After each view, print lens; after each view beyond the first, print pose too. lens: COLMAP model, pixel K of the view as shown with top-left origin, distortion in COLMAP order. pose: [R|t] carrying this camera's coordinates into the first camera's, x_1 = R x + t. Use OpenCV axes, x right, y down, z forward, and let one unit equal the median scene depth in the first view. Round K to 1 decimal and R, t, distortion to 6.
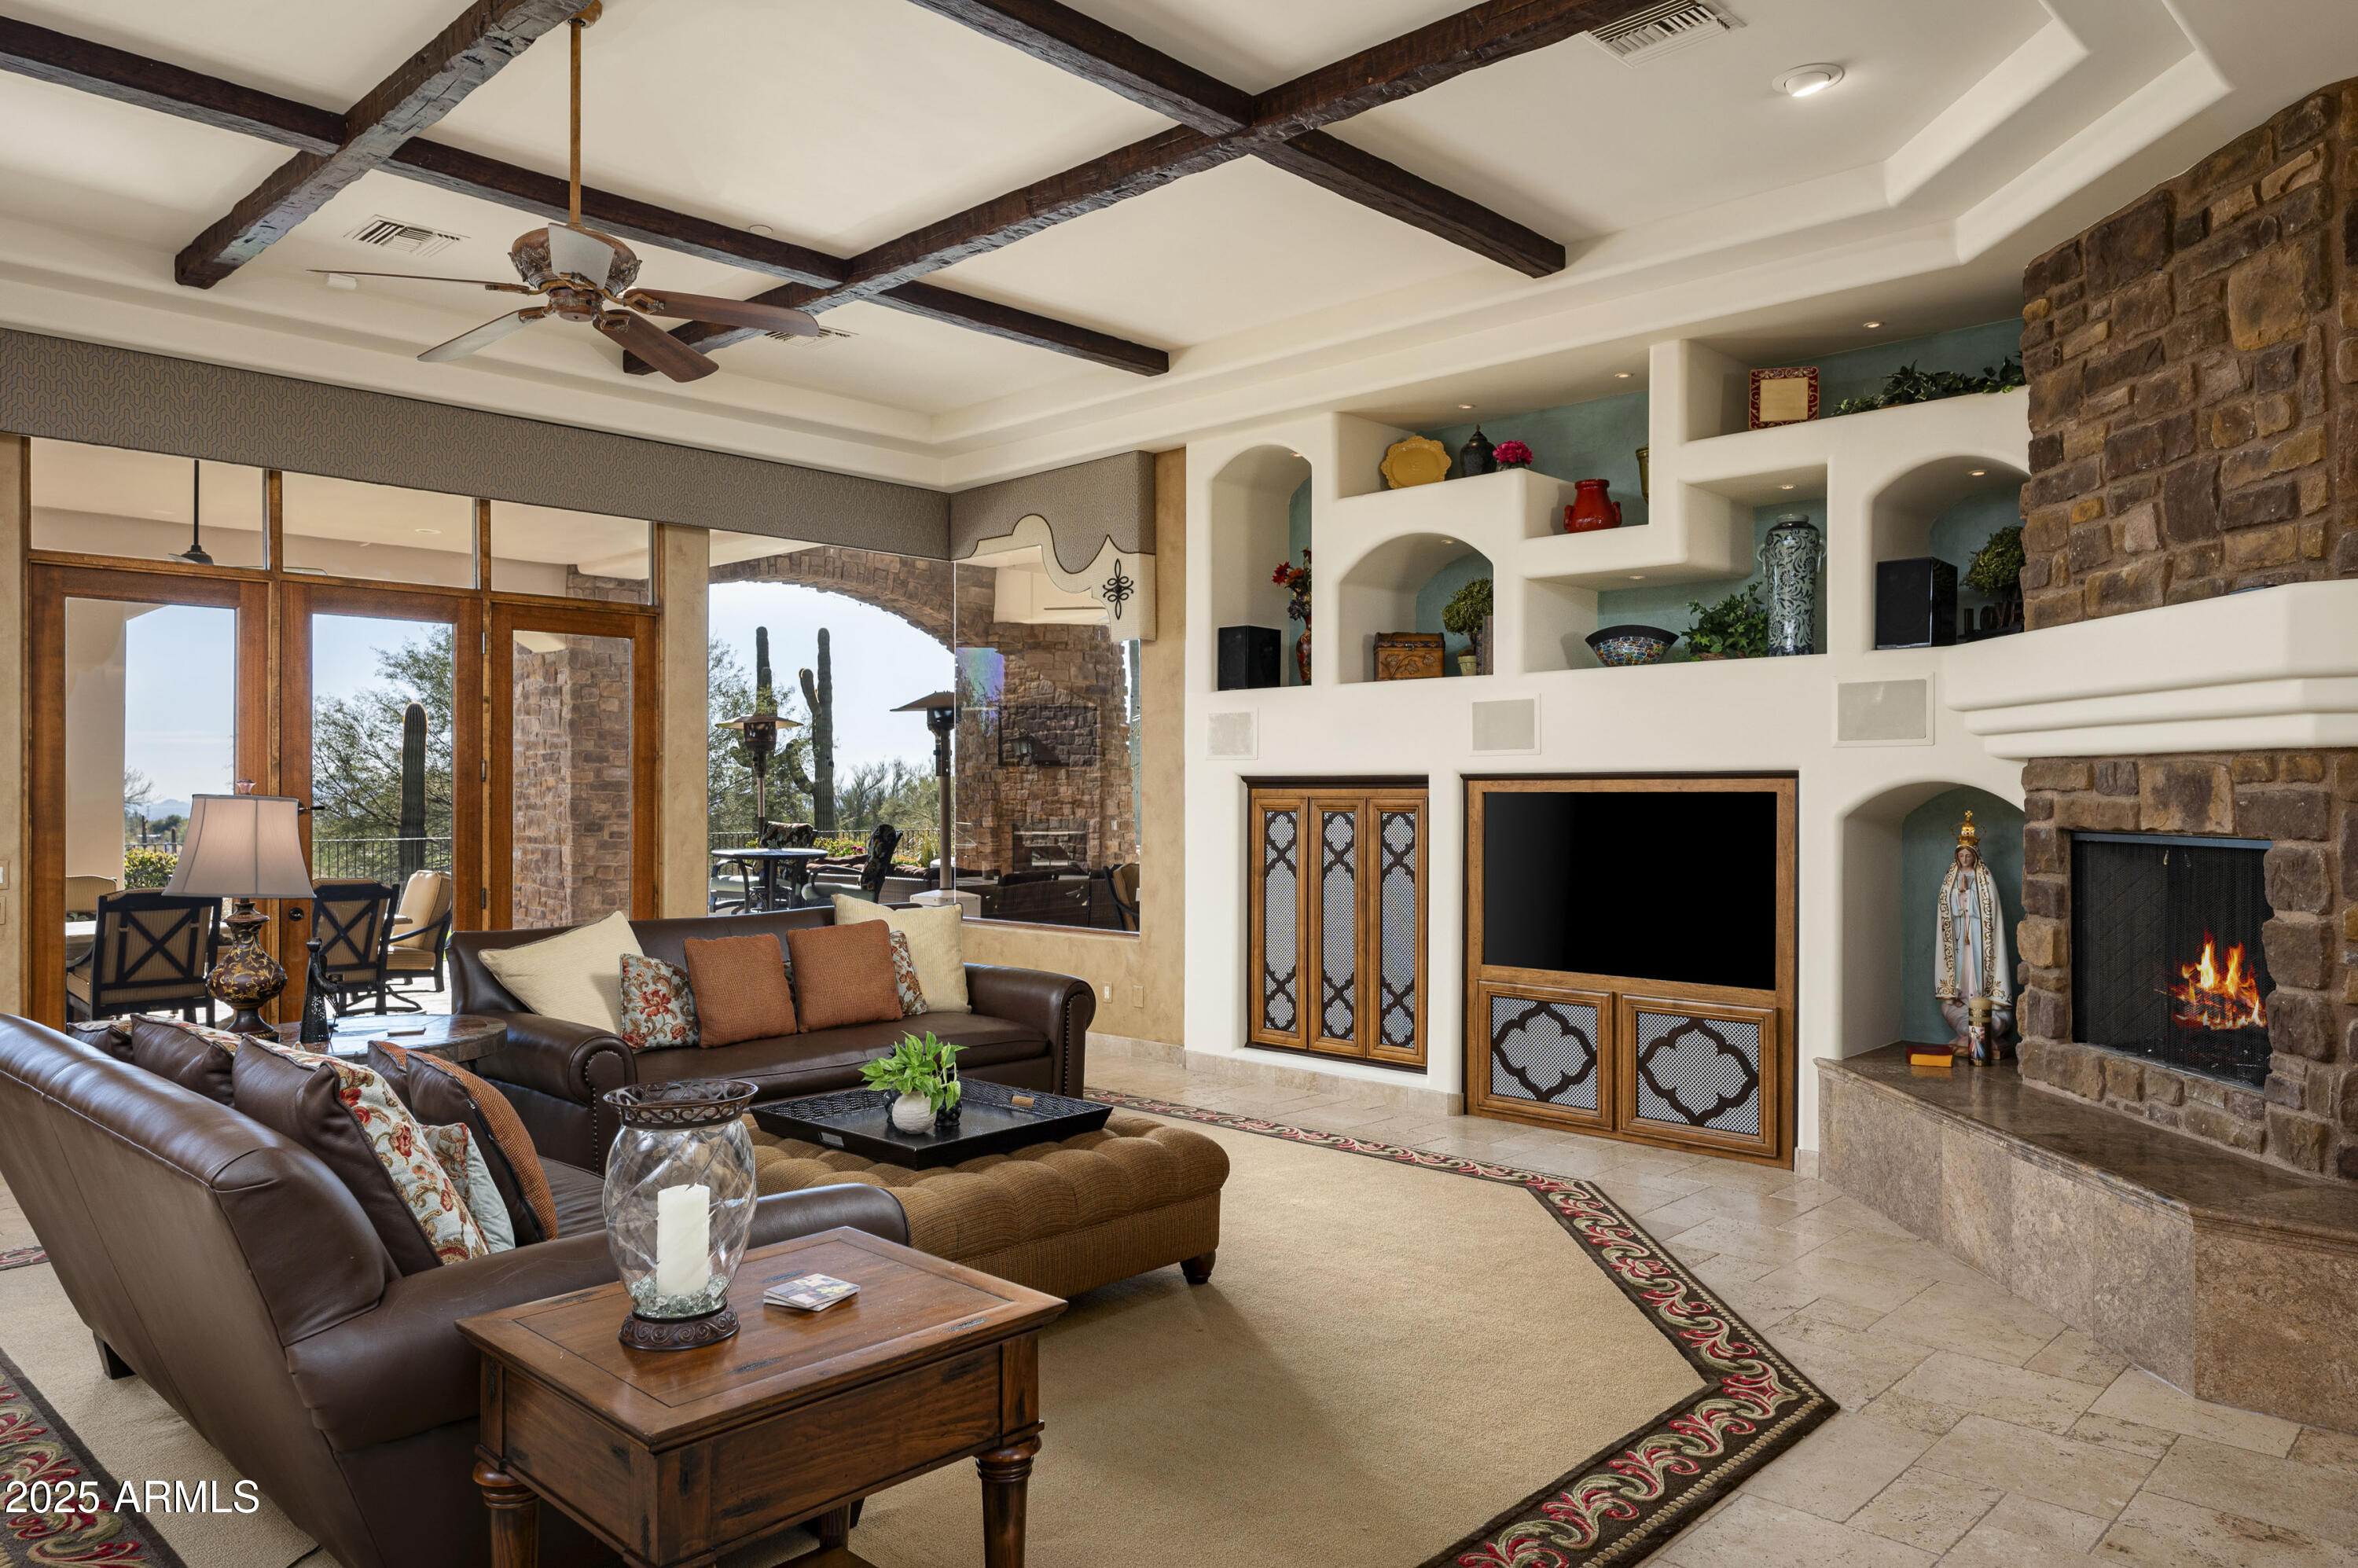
lens RADIAL K [[1578.3, 0, 1185.9], [0, 1578.3, 783.2], [0, 0, 1]] dist [-0.003242, -0.000200]
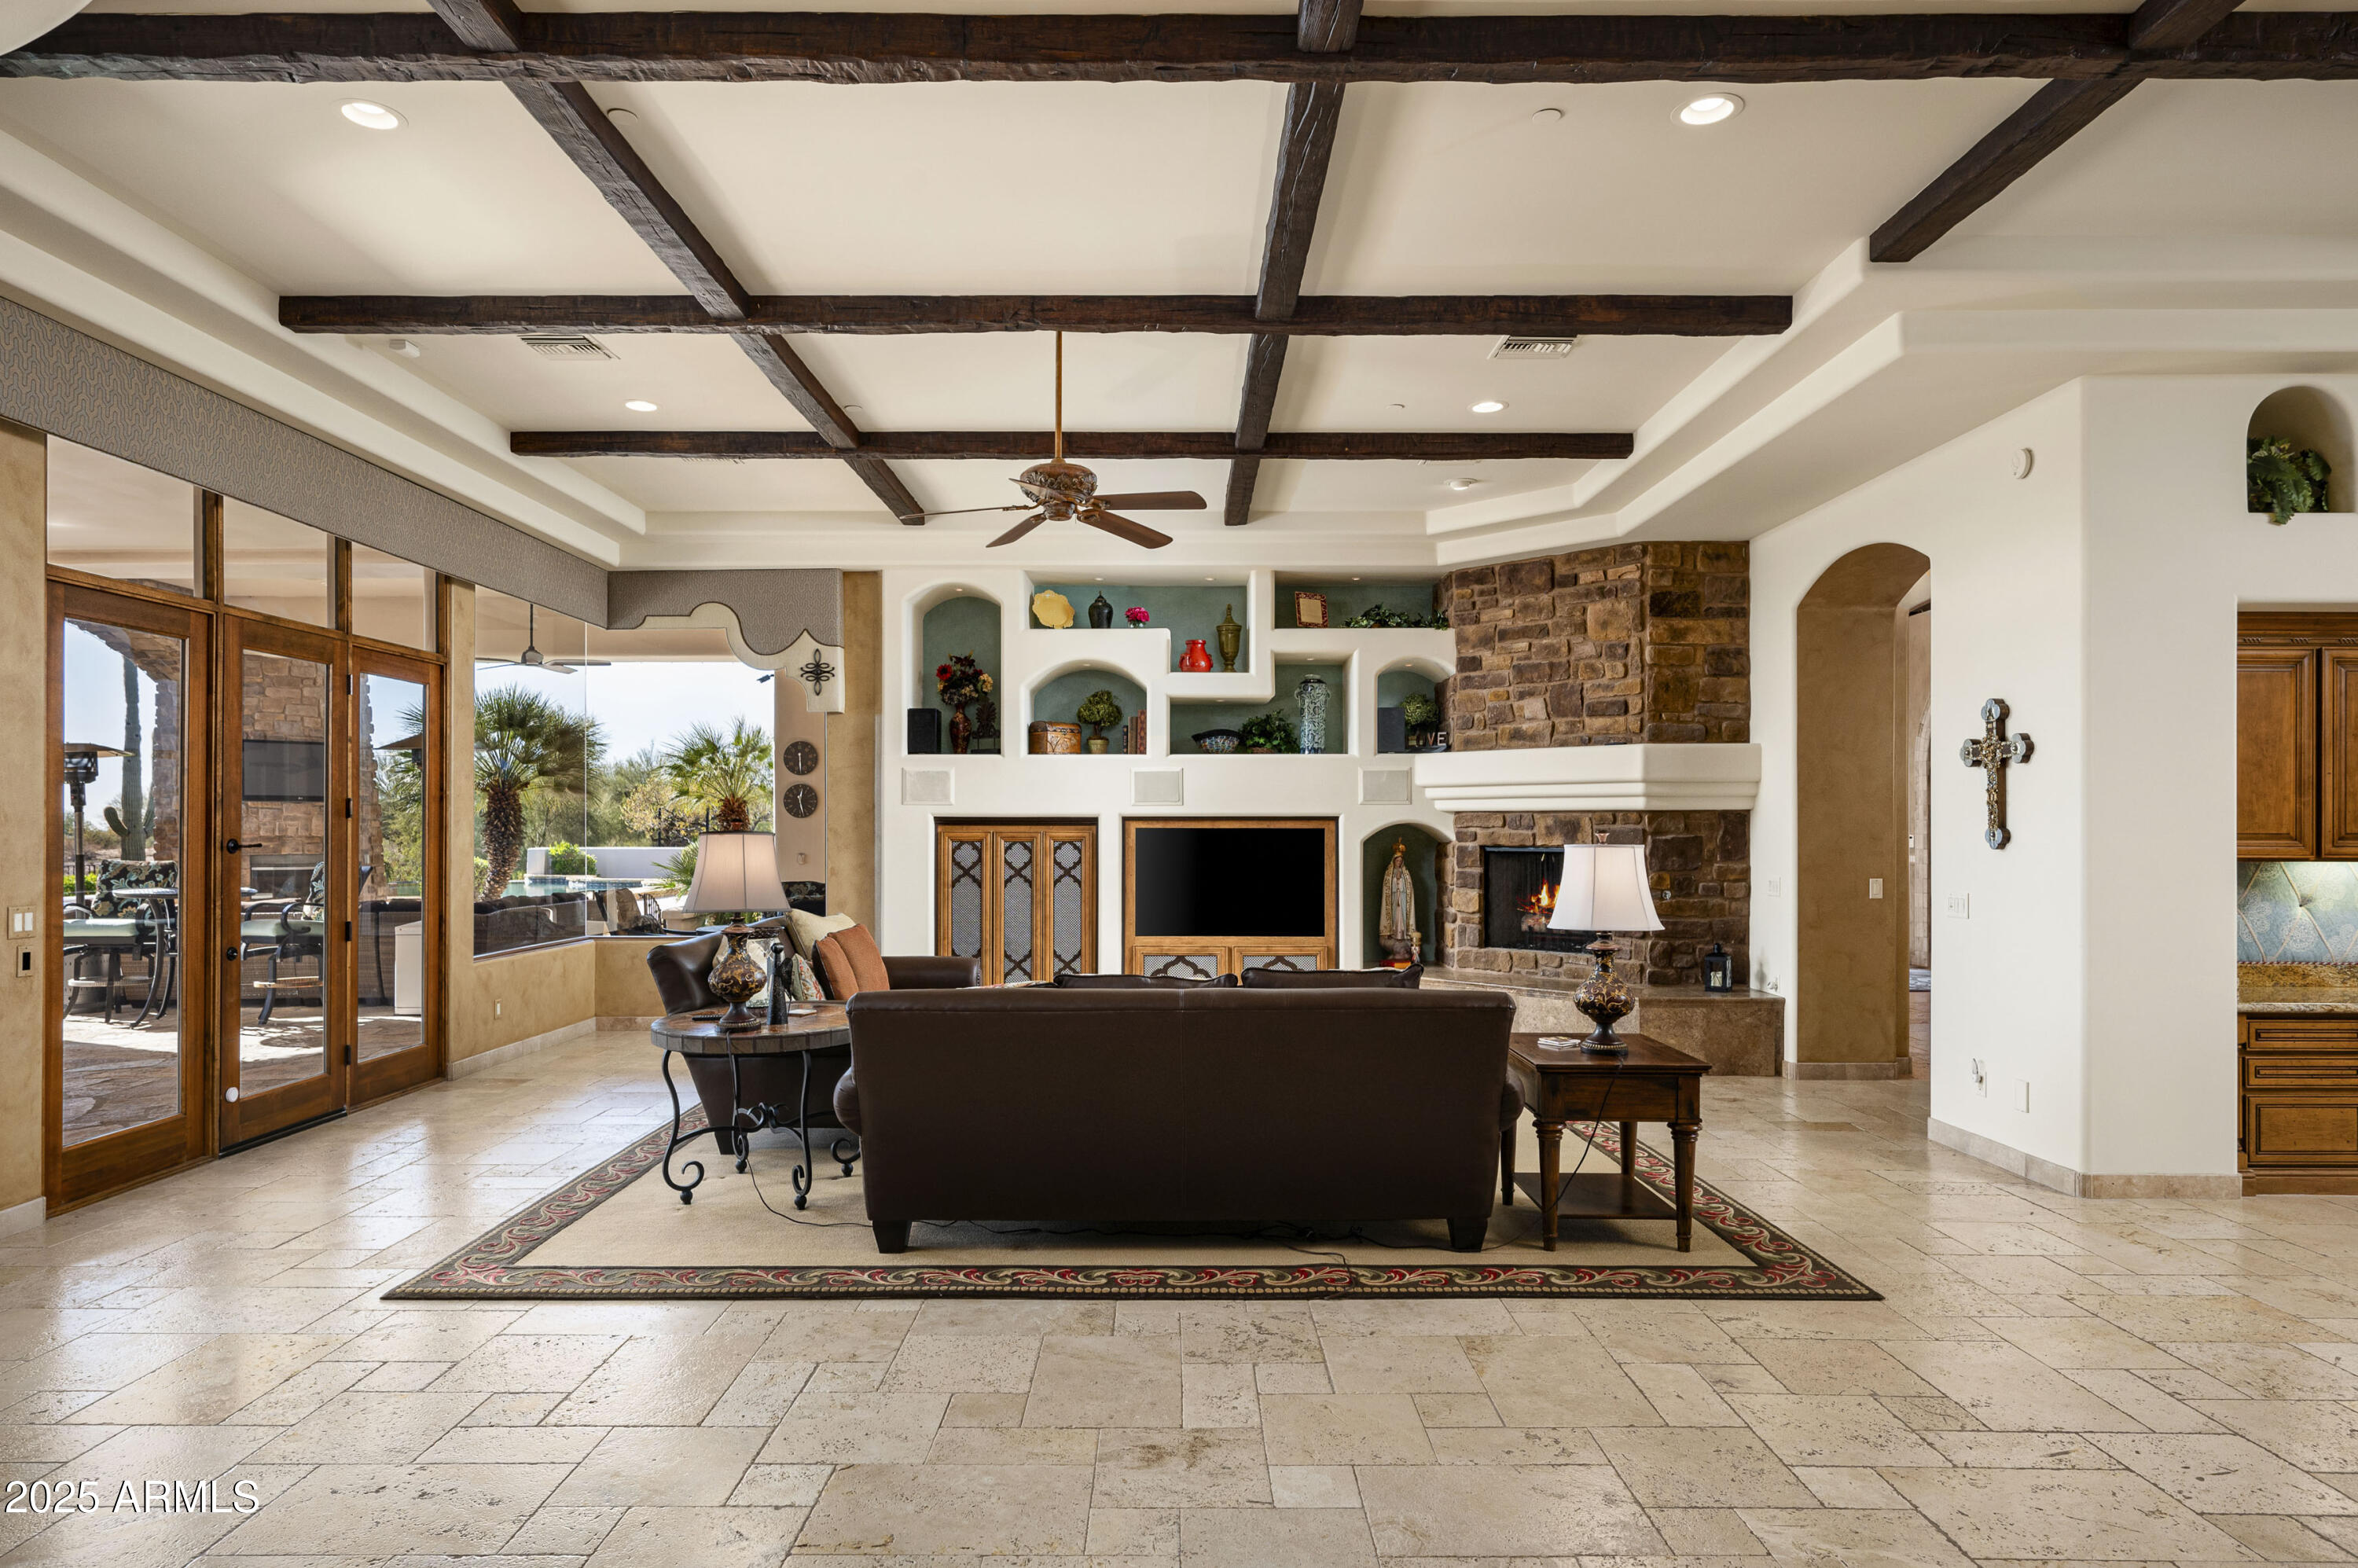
lens RADIAL K [[1358.4, 0, 1171.4], [0, 1358.4, 806.1], [0, 0, 1]] dist [0.001272, 0.000140]
pose [[0.725492, 0.010409, 0.688152, -0.779674], [-0.003932, 0.999932, -0.010980, -0.001845], [-0.688219, 0.005260, 0.725484, -0.018823]]
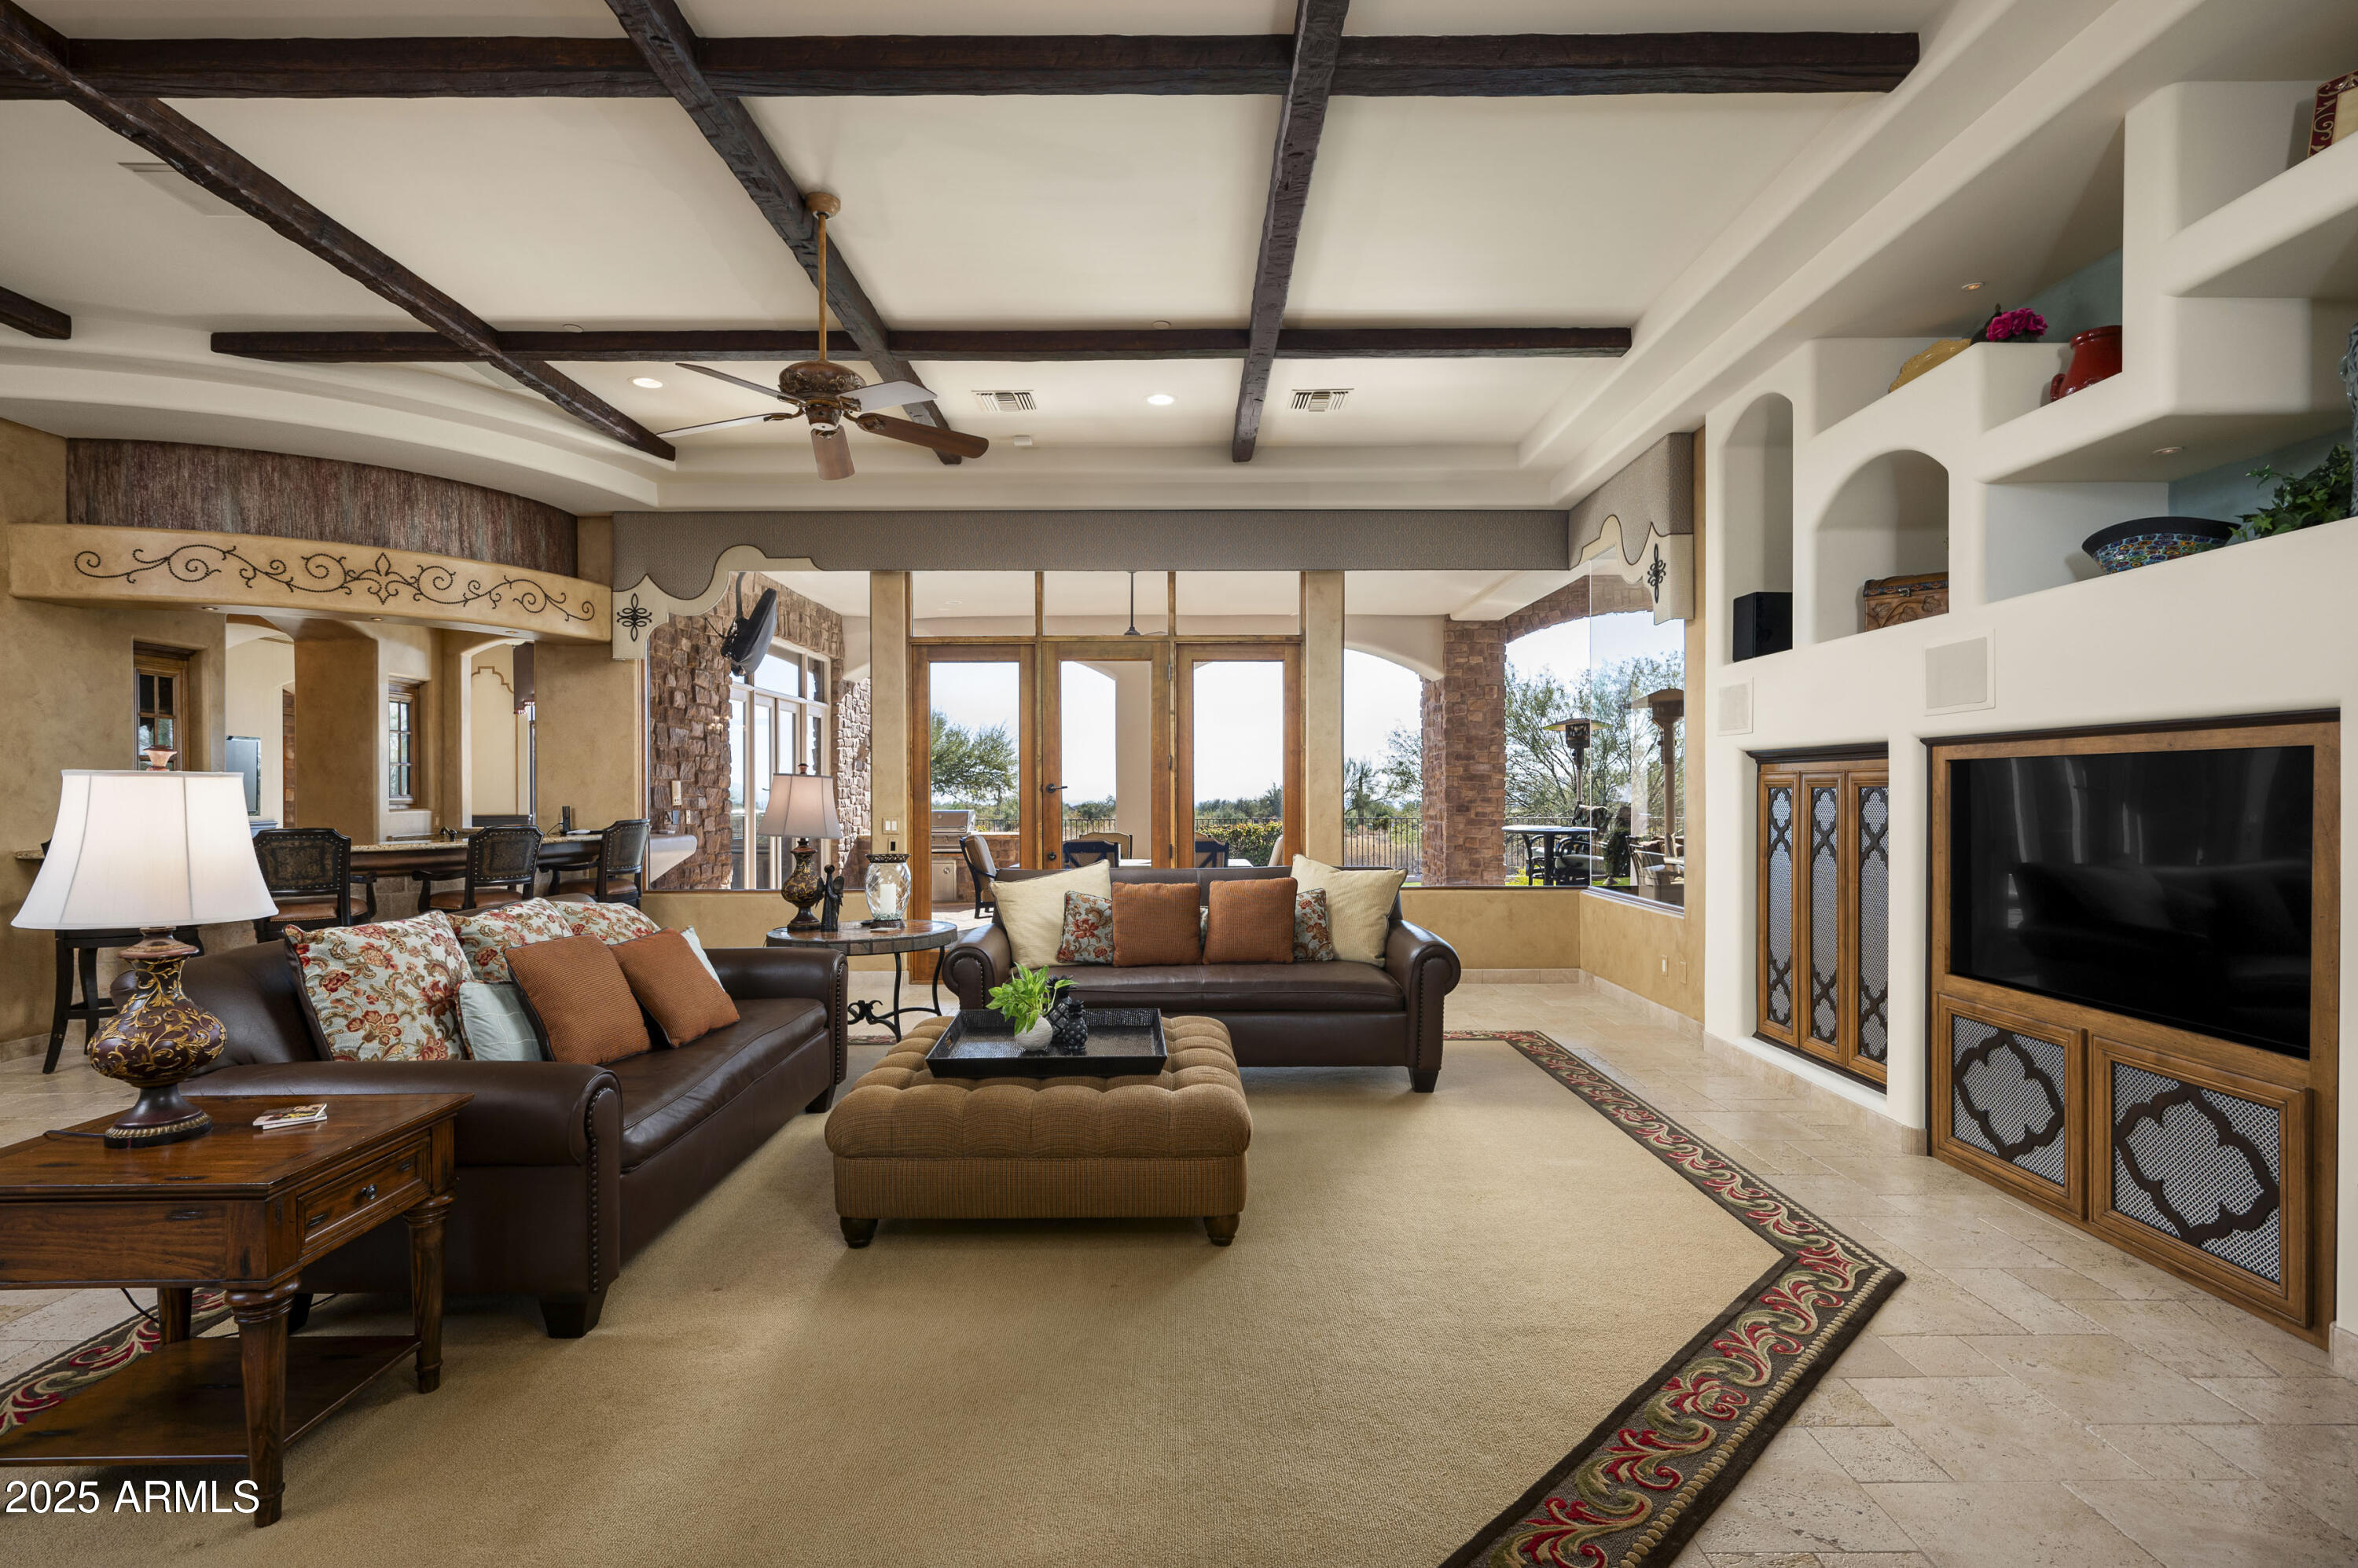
lens RADIAL K [[1156.1, 0, 1185.2], [0, 1156.1, 791.6], [0, 0, 1]] dist [0.007800, -0.001043]
pose [[0.693598, -0.002761, -0.720357, 0.369178], [0.008085, 0.999960, 0.003953, 0.017456], [0.720317, -0.008566, 0.693592, 0.332593]]
